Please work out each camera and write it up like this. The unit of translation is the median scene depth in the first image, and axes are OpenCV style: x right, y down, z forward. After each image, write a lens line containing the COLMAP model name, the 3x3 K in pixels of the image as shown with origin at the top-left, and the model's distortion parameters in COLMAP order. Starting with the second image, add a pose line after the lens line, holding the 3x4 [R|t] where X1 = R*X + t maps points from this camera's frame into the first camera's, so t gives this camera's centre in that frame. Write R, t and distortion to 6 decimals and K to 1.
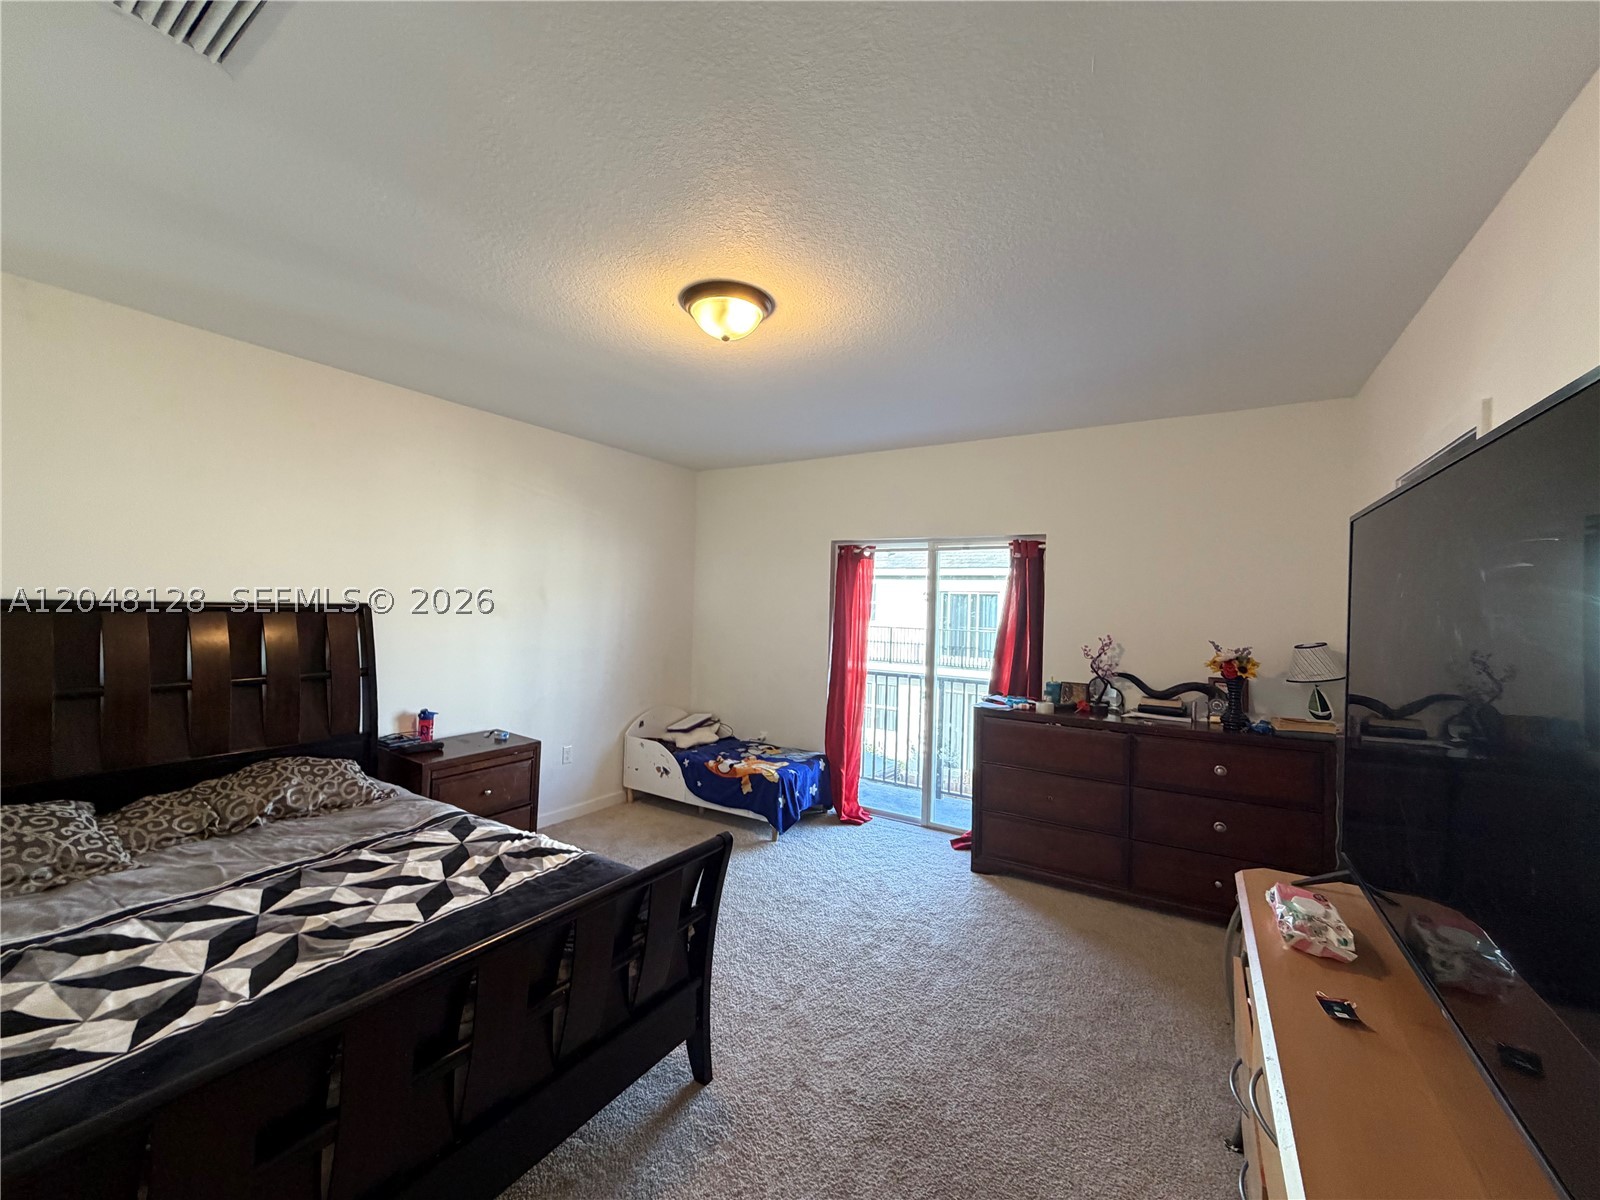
lens RADIAL K [[639.4, 0, 797.1], [0, 639.4, 598.3], [0, 0, 1]] dist [0.001159, 0.000259]
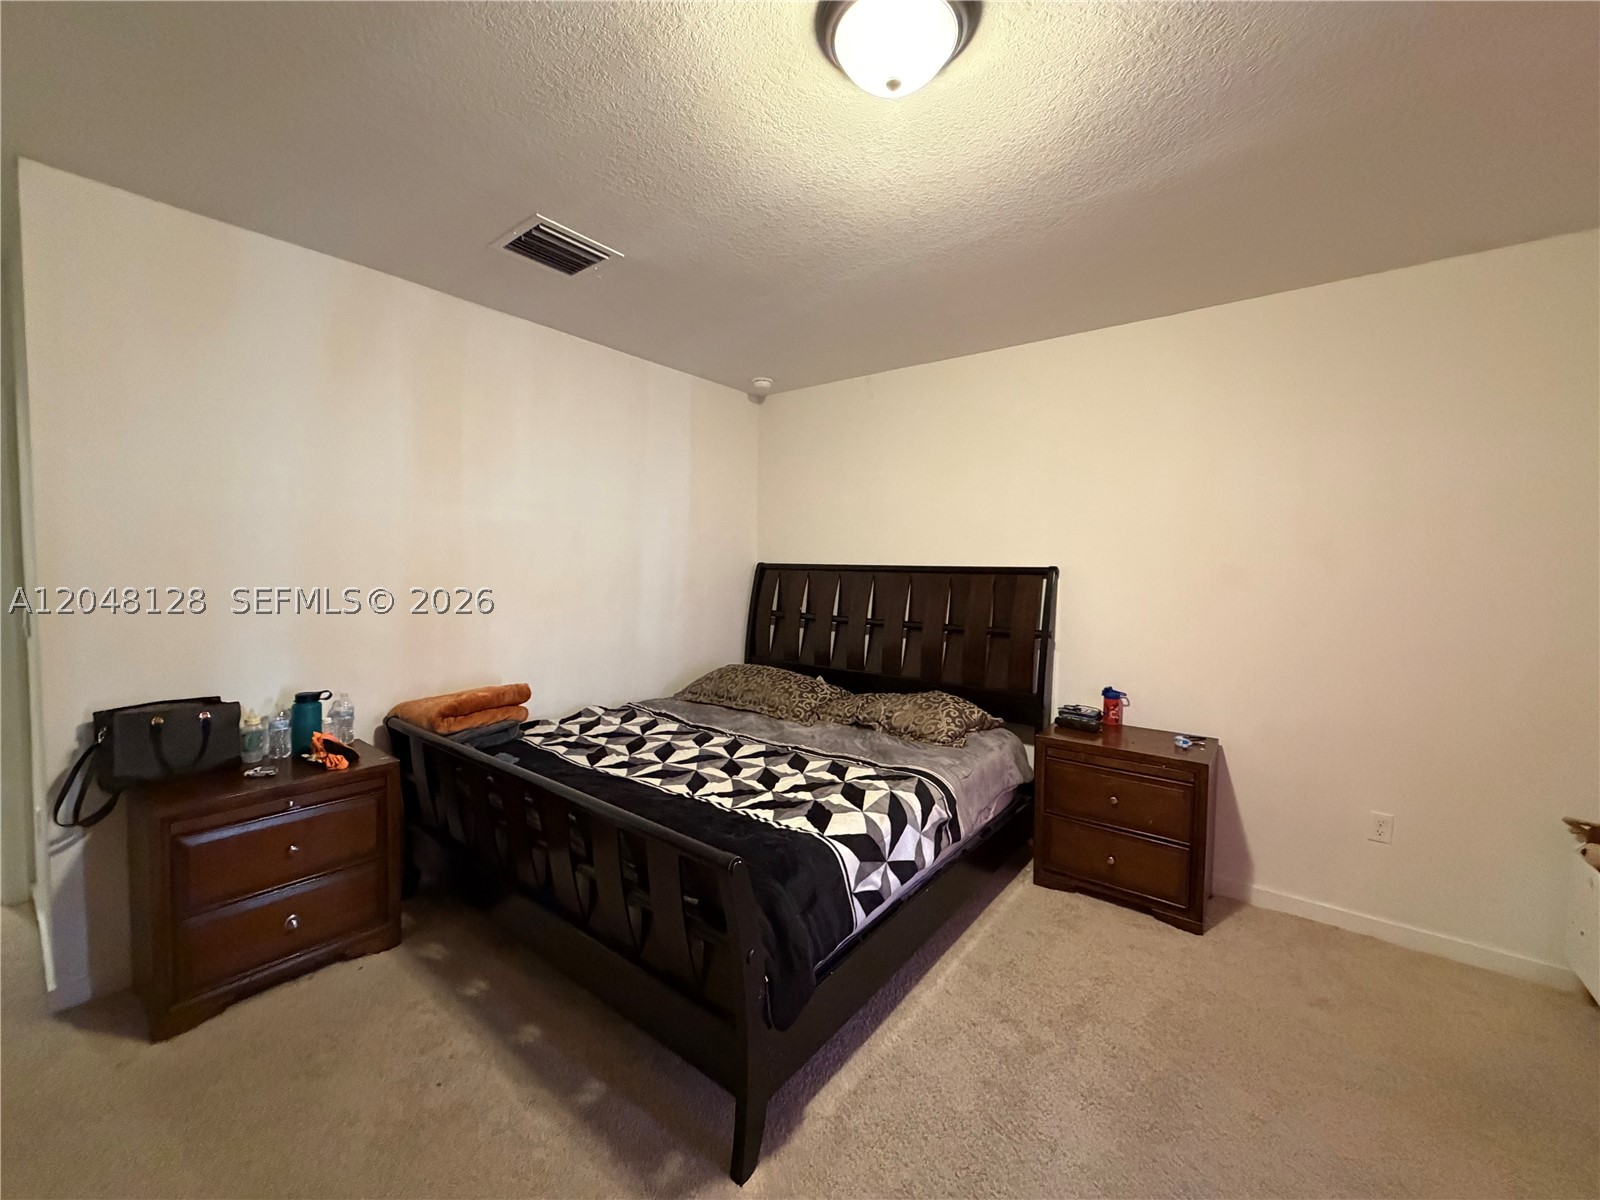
lens RADIAL K [[639.4, 0, 797.1], [0, 639.4, 598.3], [0, 0, 1]] dist [0.001159, 0.000259]
pose [[-0.112607, 0.043282, -0.992697, 0.618804], [-0.005368, 0.999010, 0.044166, 0.022874], [0.993625, 0.010303, -0.112263, 1.178168]]
